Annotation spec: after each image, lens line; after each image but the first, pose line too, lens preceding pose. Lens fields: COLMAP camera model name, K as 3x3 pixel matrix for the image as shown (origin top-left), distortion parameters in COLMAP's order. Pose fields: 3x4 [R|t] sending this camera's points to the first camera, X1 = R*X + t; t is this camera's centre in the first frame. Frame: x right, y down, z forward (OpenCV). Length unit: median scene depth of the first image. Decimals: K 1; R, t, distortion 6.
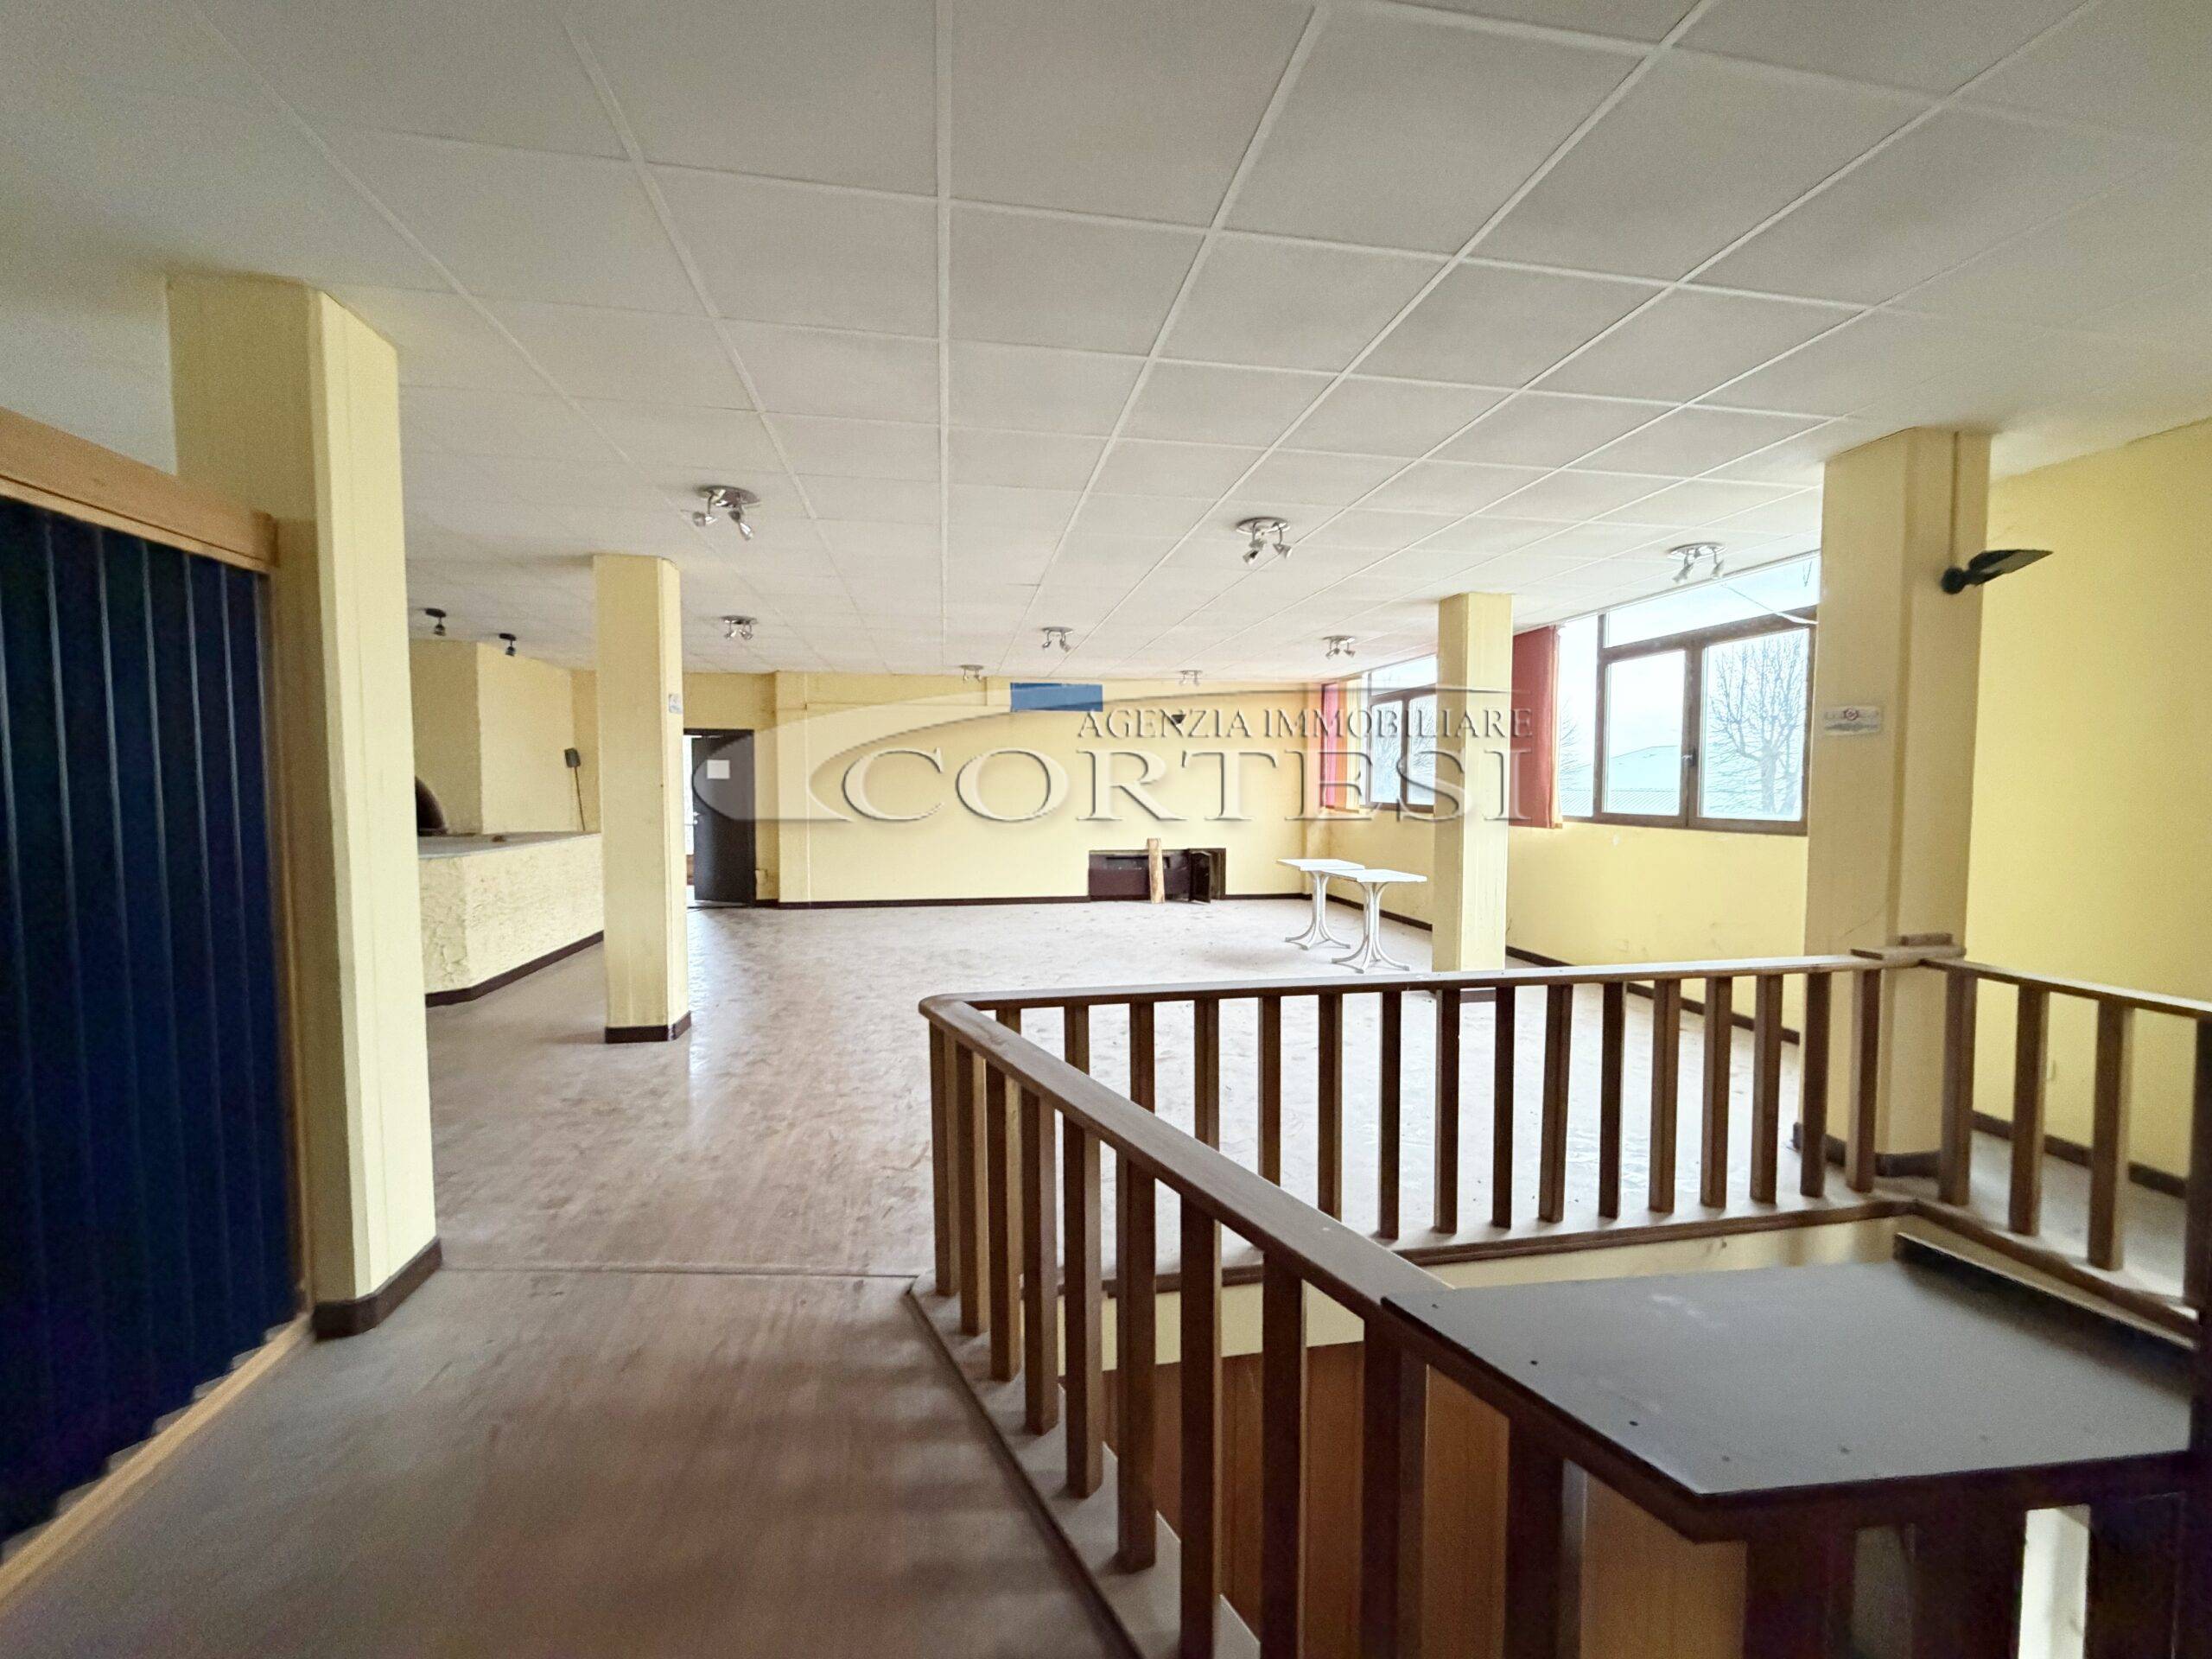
lens RADIAL K [[878.3, 0, 1097.2], [0, 878.3, 824.8], [0, 0, 1]] dist [-0.000742, 0.000372]
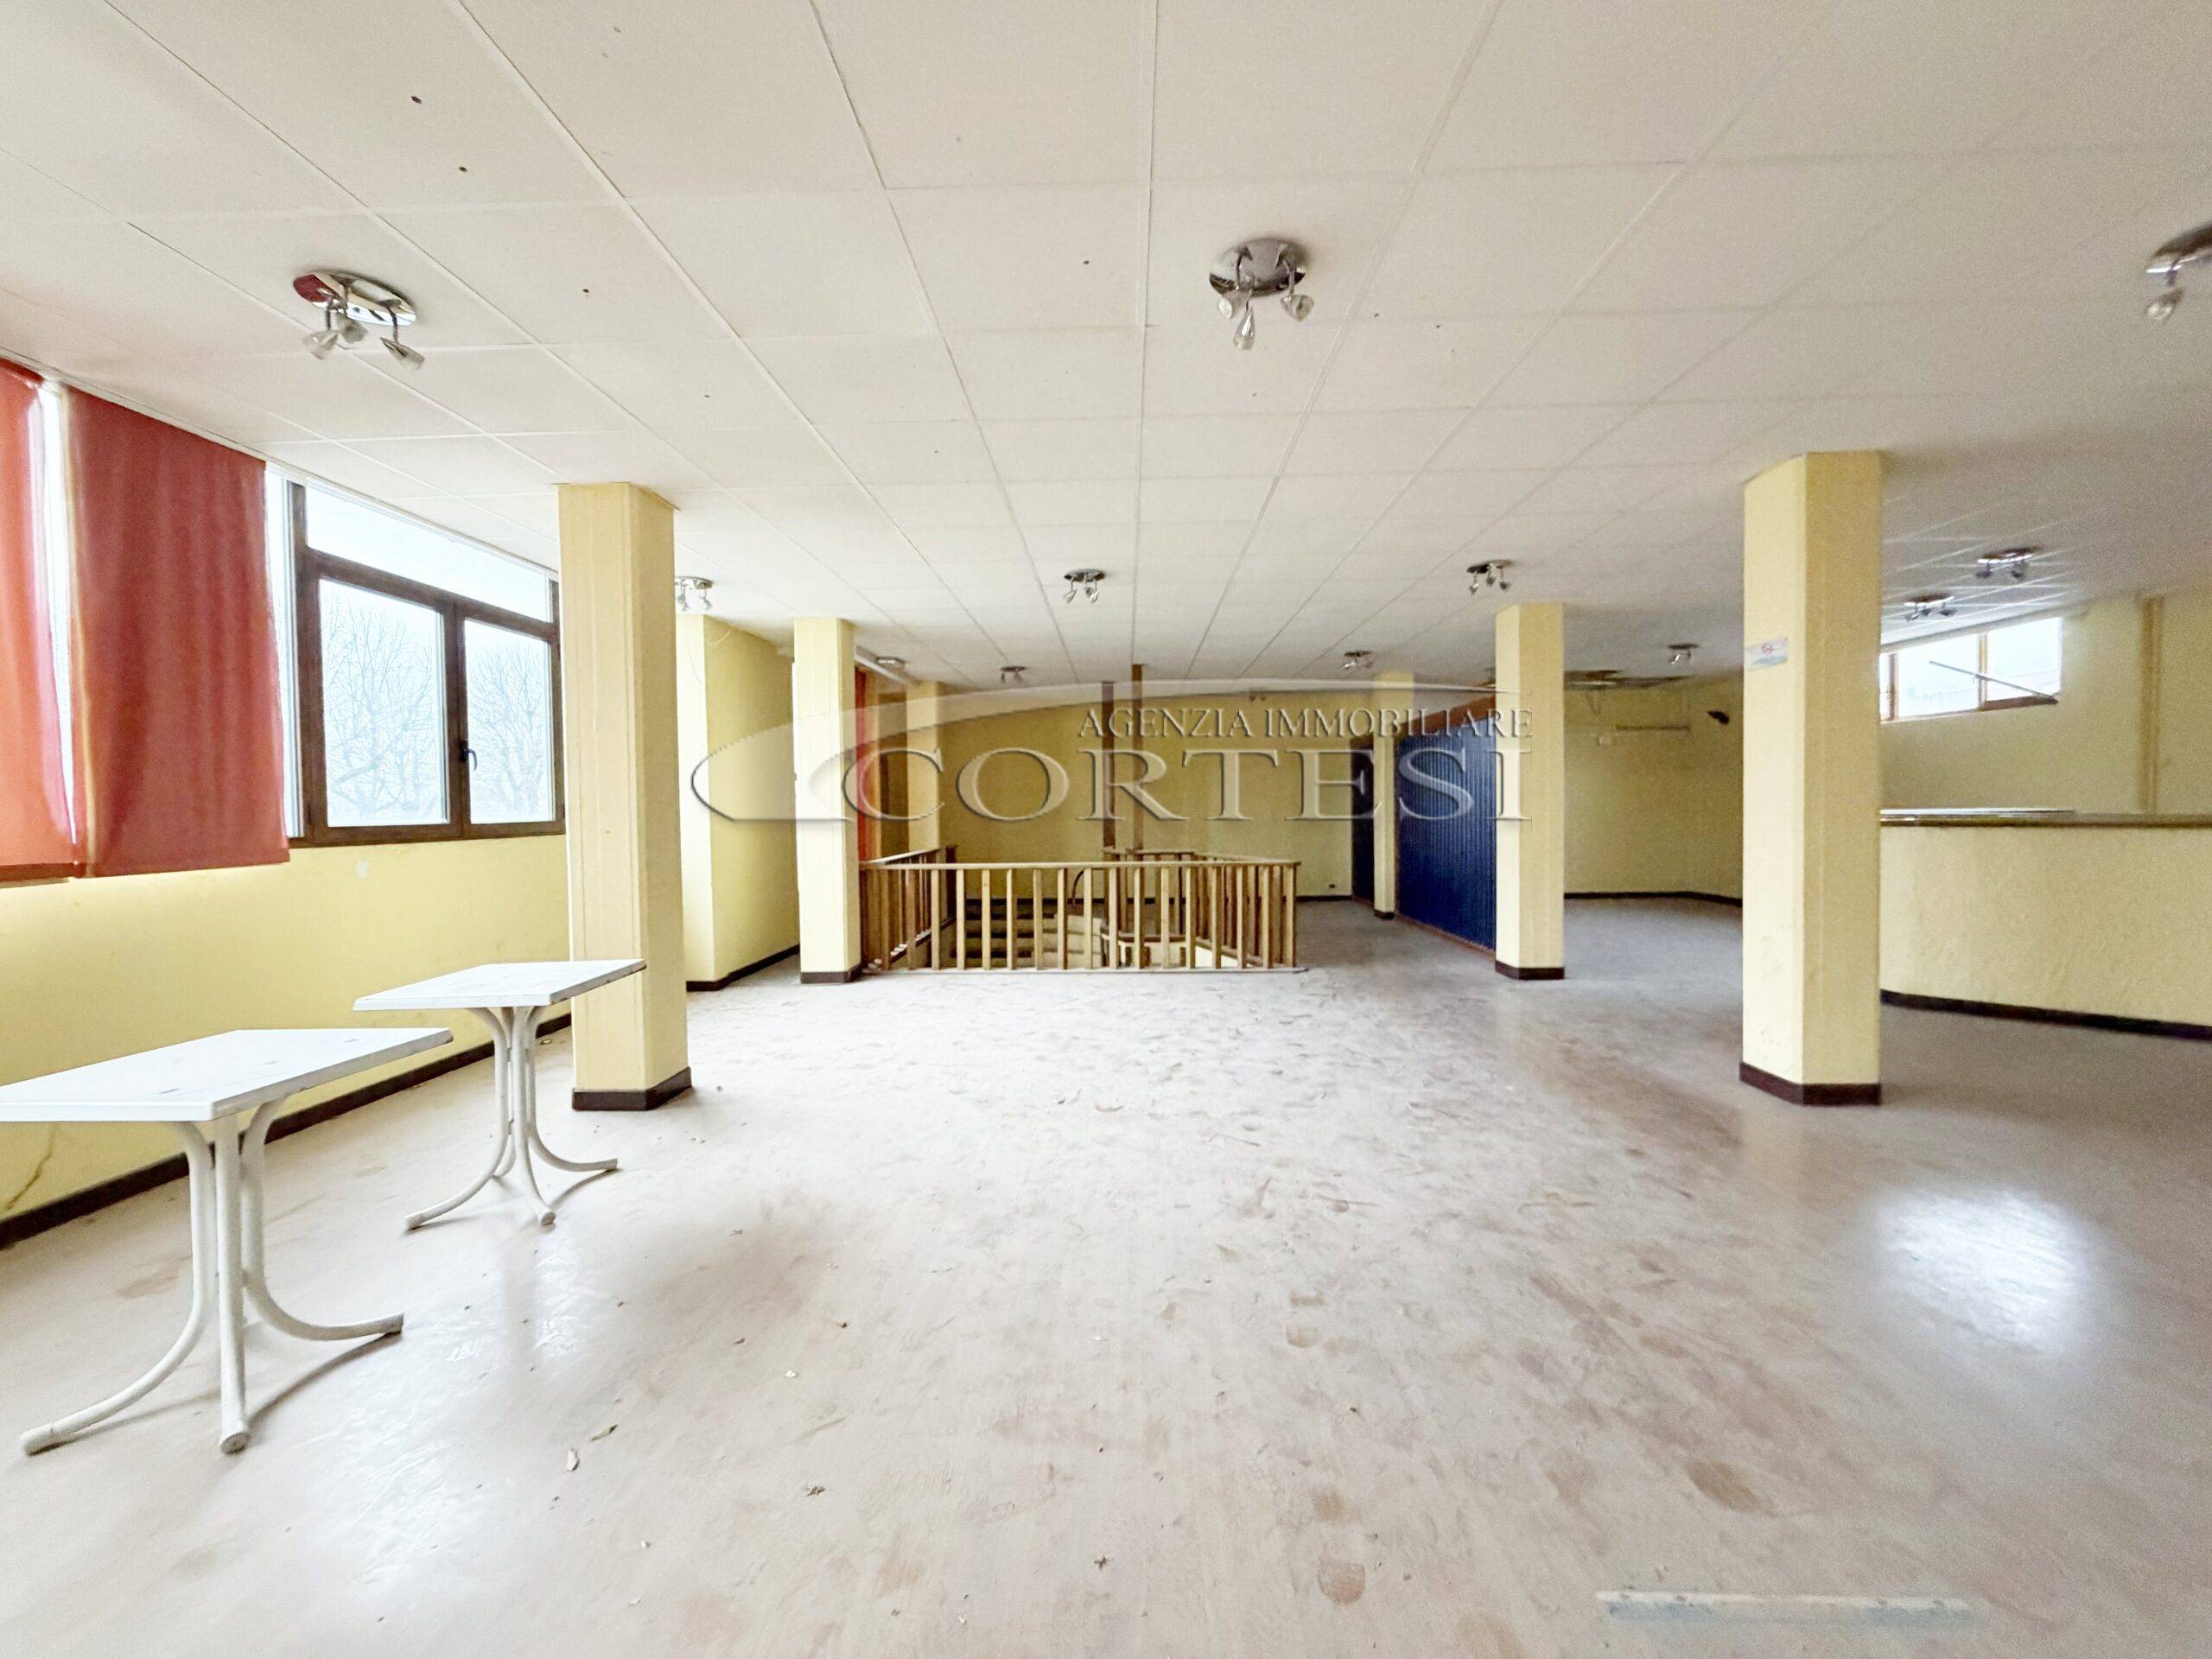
lens RADIAL K [[878.3, 0, 1100.9], [0, 878.3, 828.5], [0, 0, 1]] dist [-0.000742, 0.000372]
pose [[-0.979155, 0.006941, 0.202995, -0.056863], [0.021974, 0.997170, 0.071896, -0.044227], [-0.201921, 0.074858, -0.976537, 1.484644]]
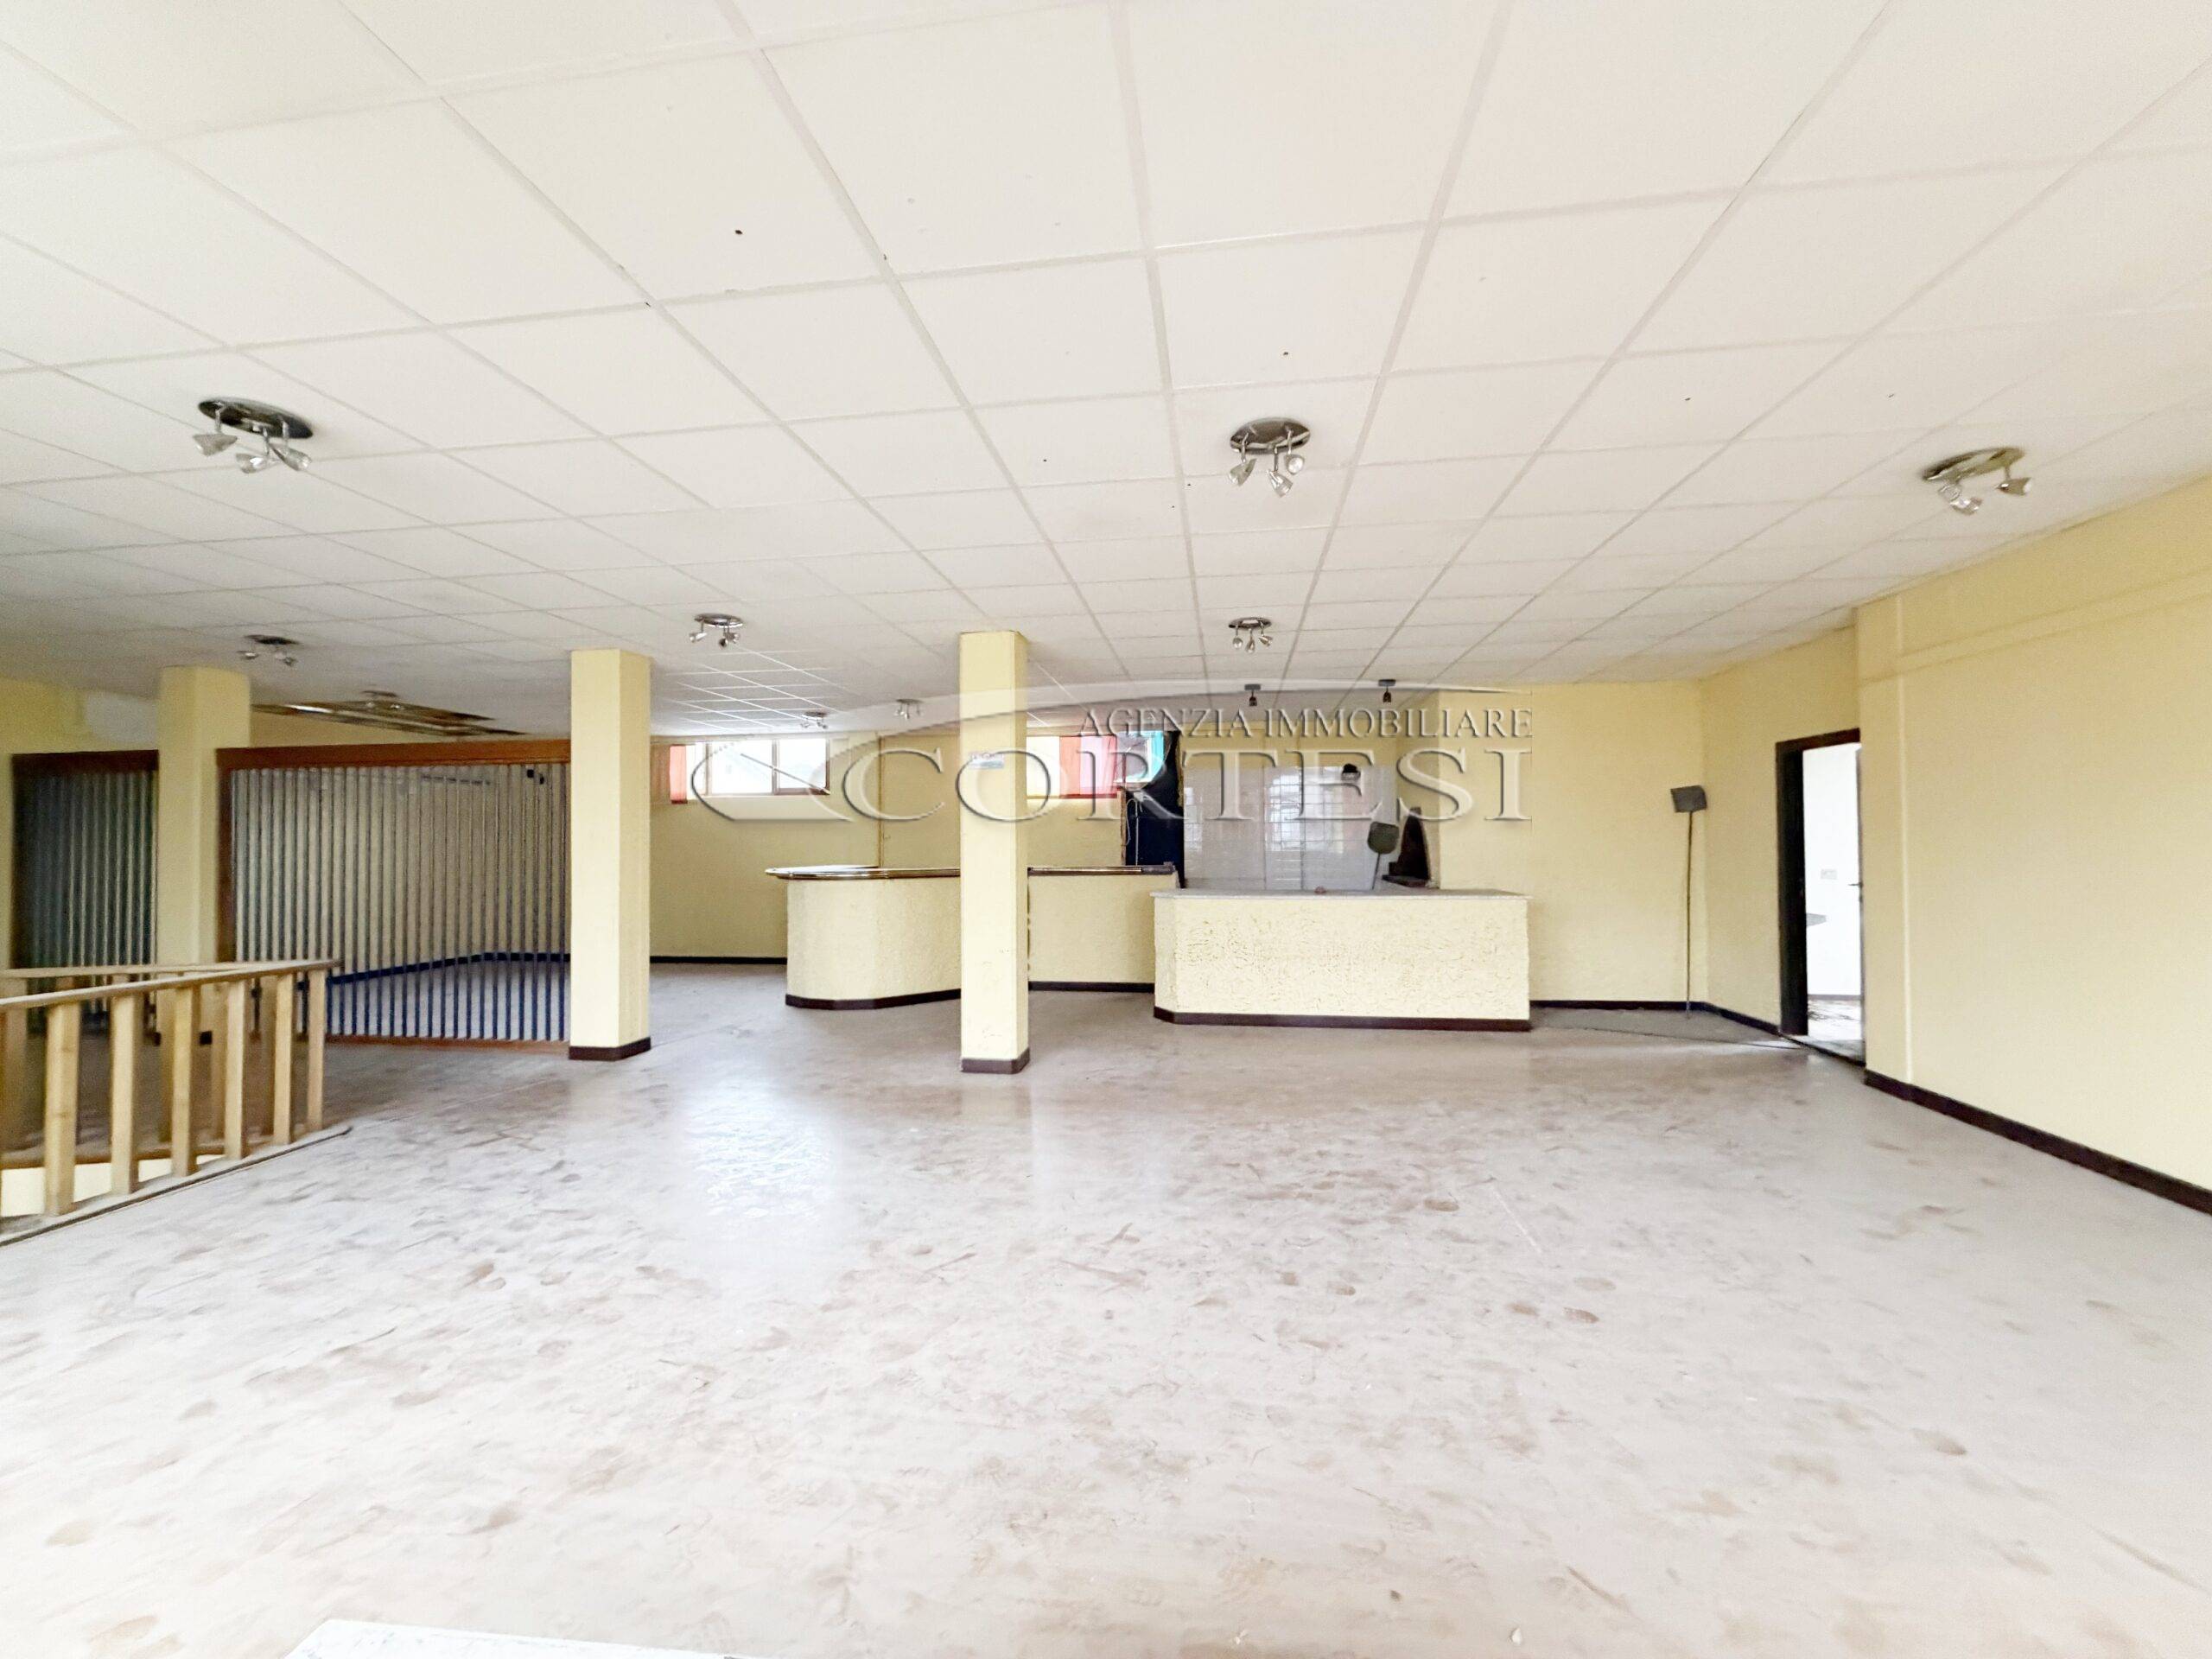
lens RADIAL K [[878.3, 0, 1099.5], [0, 878.3, 828.0], [0, 0, 1]] dist [-0.000742, 0.000372]
pose [[-0.317109, -0.016979, -0.948237, 0.387349], [-0.039513, 0.999208, -0.004678, -0.044471], [0.947566, 0.035984, -0.317529, 1.172652]]
